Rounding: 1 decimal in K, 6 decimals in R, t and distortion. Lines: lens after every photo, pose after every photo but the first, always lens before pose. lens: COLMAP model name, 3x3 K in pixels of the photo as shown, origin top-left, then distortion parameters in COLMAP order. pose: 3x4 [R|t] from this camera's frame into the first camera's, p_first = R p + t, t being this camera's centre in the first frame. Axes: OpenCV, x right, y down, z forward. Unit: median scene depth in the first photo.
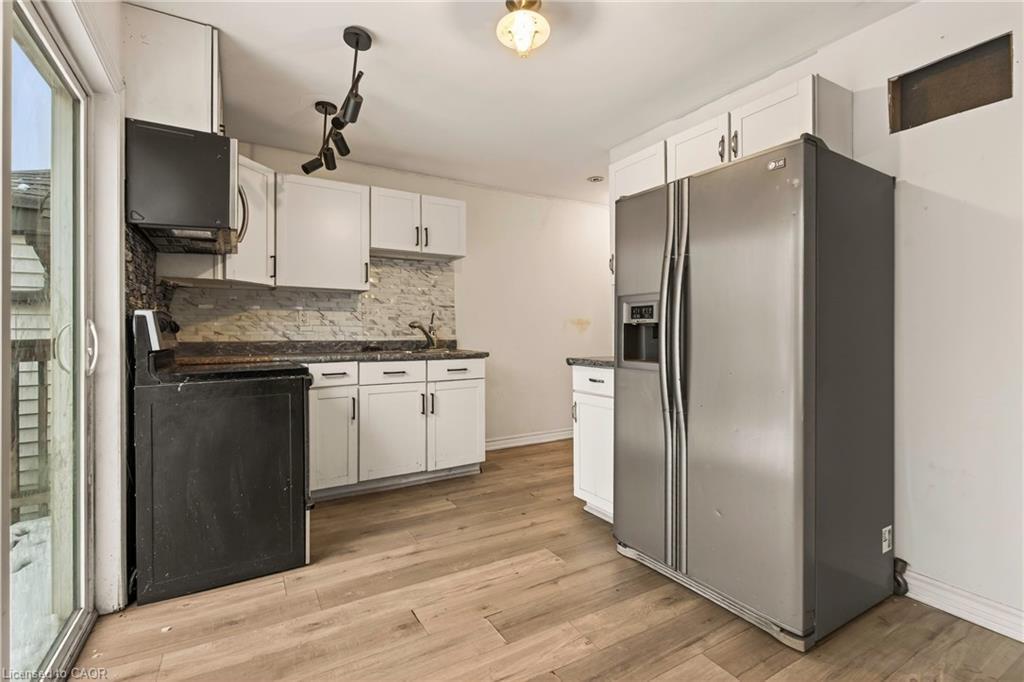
lens RADIAL K [[469.0, 0, 516.4], [0, 469.0, 330.4], [0, 0, 1]] dist [-0.012272, 0.001301]
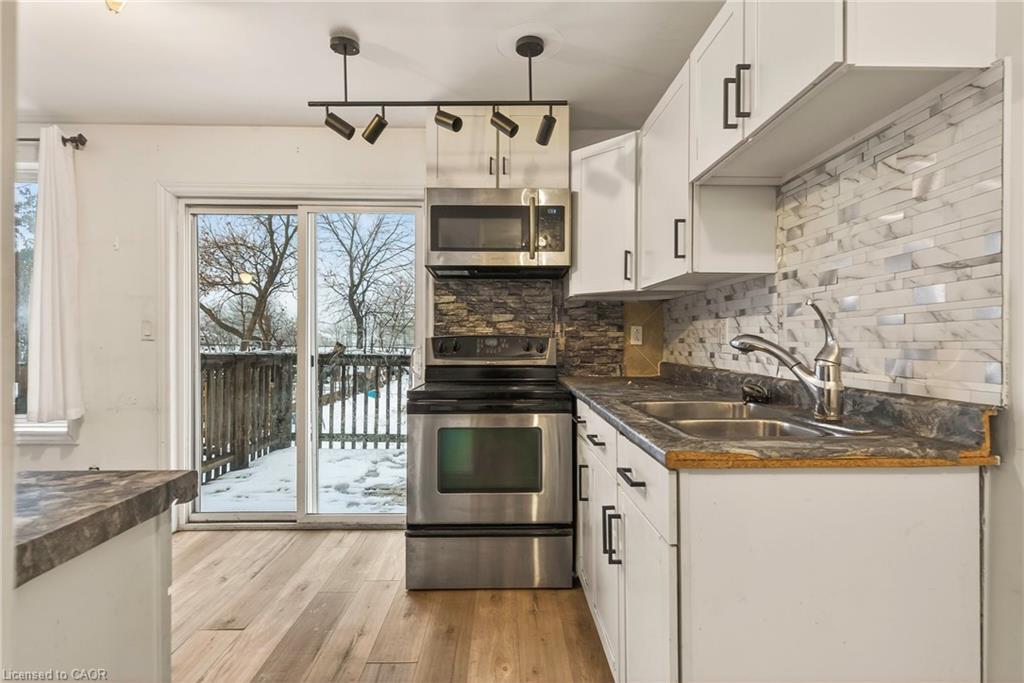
lens RADIAL K [[505.2, 0, 509.3], [0, 505.2, 343.2], [0, 0, 1]] dist [0.012169, -0.002971]
pose [[-0.500821, 0.004514, -0.865539, 0.283542], [0.006135, 0.999980, 0.001665, -0.016624], [0.865529, -0.004476, -0.500839, 1.315479]]
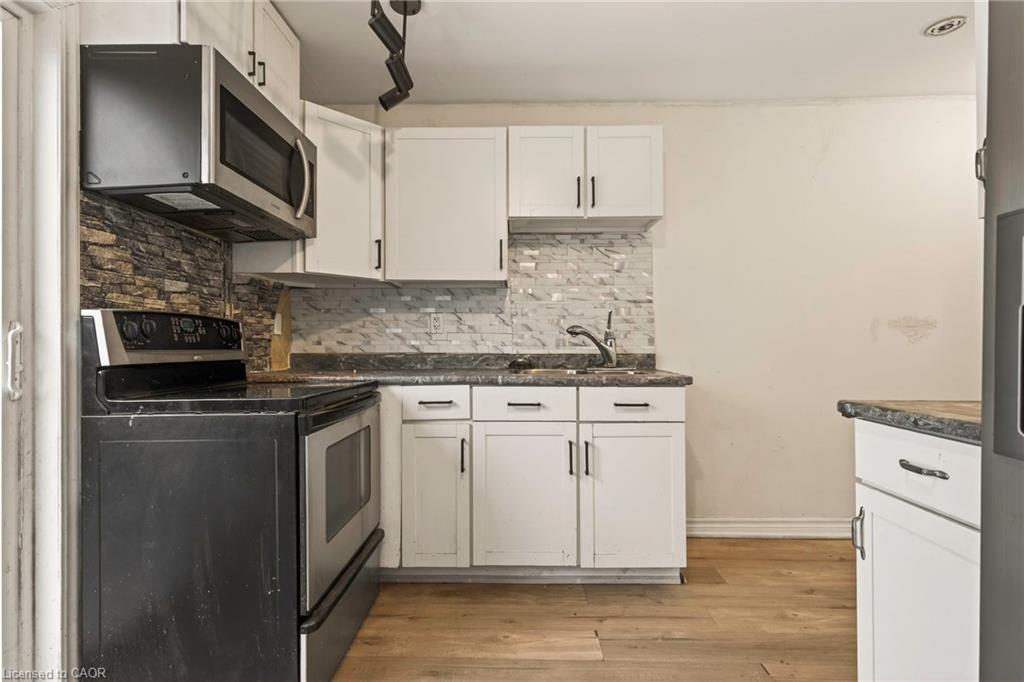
lens RADIAL K [[505.2, 0, 511.3], [0, 505.2, 344.6], [0, 0, 1]] dist [0.012169, -0.002971]
pose [[0.846464, 0.000657, -0.532445, 0.101040], [0.002615, 0.999982, 0.005390, 0.005325], [0.532439, -0.005955, 0.846447, 0.452513]]
